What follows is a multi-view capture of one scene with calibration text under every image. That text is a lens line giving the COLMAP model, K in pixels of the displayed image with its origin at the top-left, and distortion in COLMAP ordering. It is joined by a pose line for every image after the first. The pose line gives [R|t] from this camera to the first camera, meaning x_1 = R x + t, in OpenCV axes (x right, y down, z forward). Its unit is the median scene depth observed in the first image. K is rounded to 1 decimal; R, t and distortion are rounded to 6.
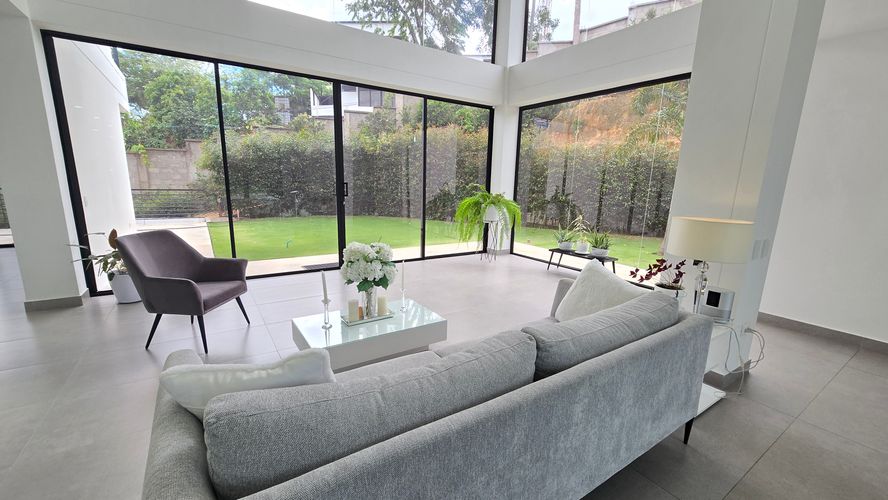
lens RADIAL K [[368.1, 0, 436.4], [0, 368.1, 254.4], [0, 0, 1]] dist [-0.001402, -0.000096]
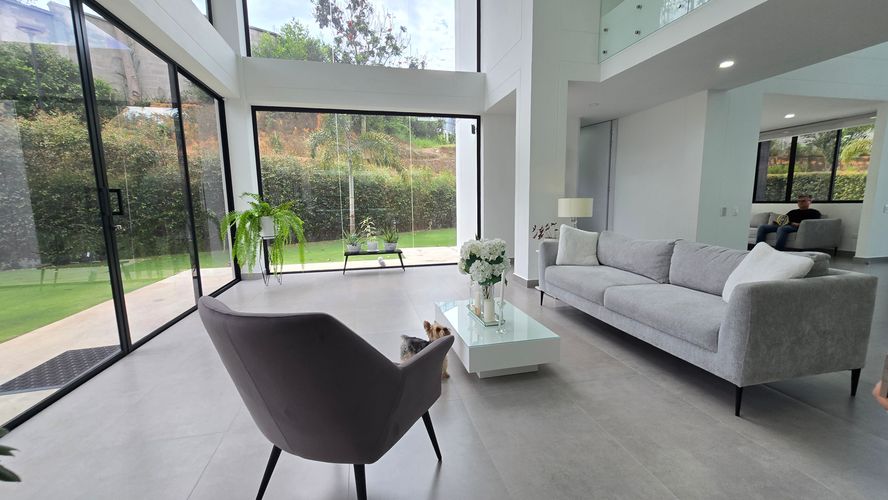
lens RADIAL K [[368.1, 0, 436.4], [0, 368.1, 254.4], [0, 0, 1]] dist [-0.001402, -0.000096]
pose [[0.361856, -0.163769, 0.917736, -0.536886], [0.212183, 0.973078, 0.089982, -0.051756], [-0.907766, 0.162167, 0.386863, 0.374743]]
